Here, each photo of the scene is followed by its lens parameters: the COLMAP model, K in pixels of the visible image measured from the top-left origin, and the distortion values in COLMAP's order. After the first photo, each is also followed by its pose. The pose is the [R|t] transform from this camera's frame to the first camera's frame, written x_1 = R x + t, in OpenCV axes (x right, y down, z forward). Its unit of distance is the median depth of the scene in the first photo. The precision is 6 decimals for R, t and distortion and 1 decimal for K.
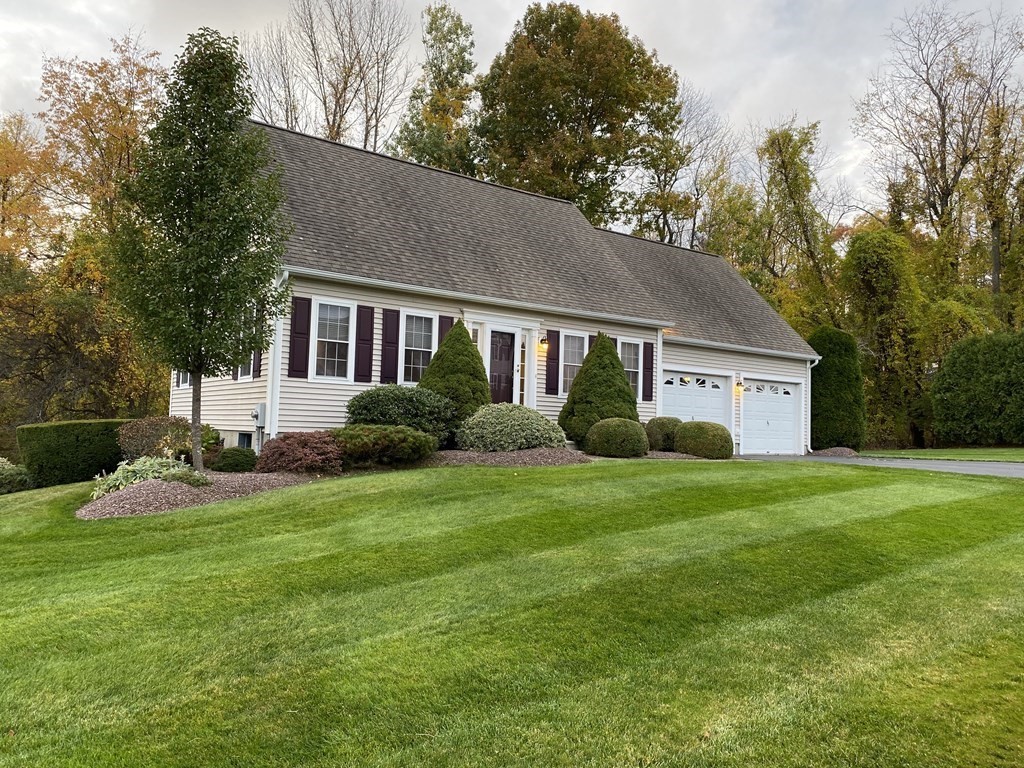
lens RADIAL K [[777.9, 0, 513.4], [0, 777.9, 385.5], [0, 0, 1]] dist [0.034385, -0.045070]
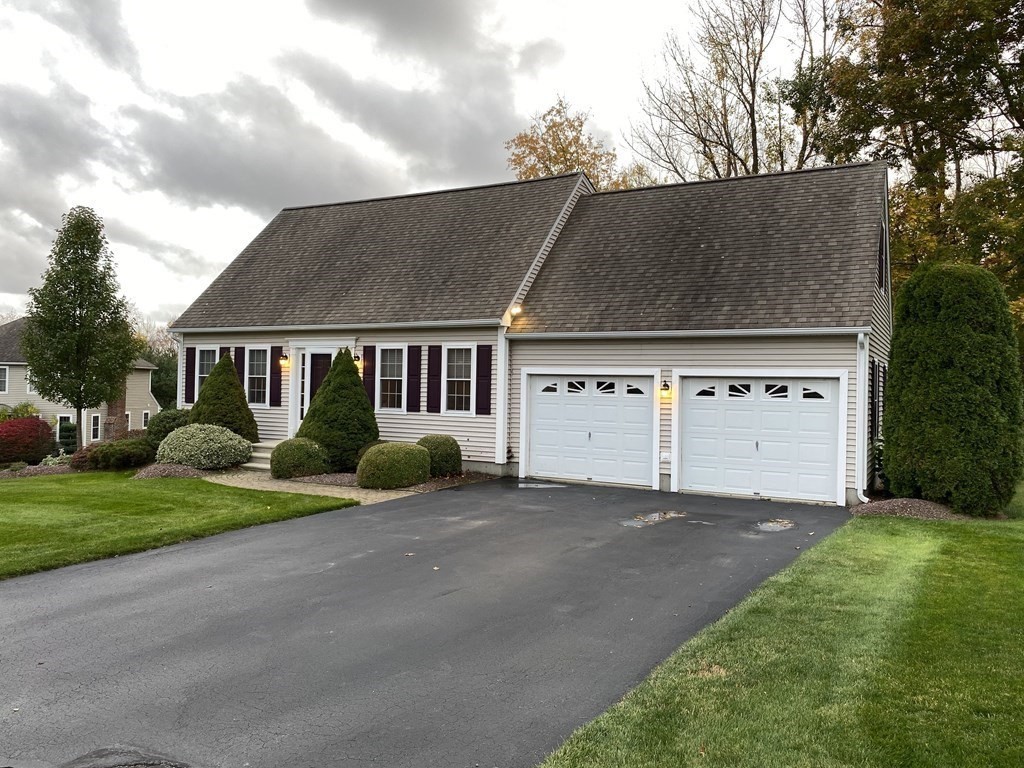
lens RADIAL K [[777.9, 0, 514.7], [0, 777.9, 381.6], [0, 0, 1]] dist [0.034385, -0.045070]
pose [[0.445073, -0.090706, -0.890888, 0.868760], [0.000330, 0.994873, -0.101129, 0.065091], [0.895494, 0.044716, 0.442822, 0.609936]]
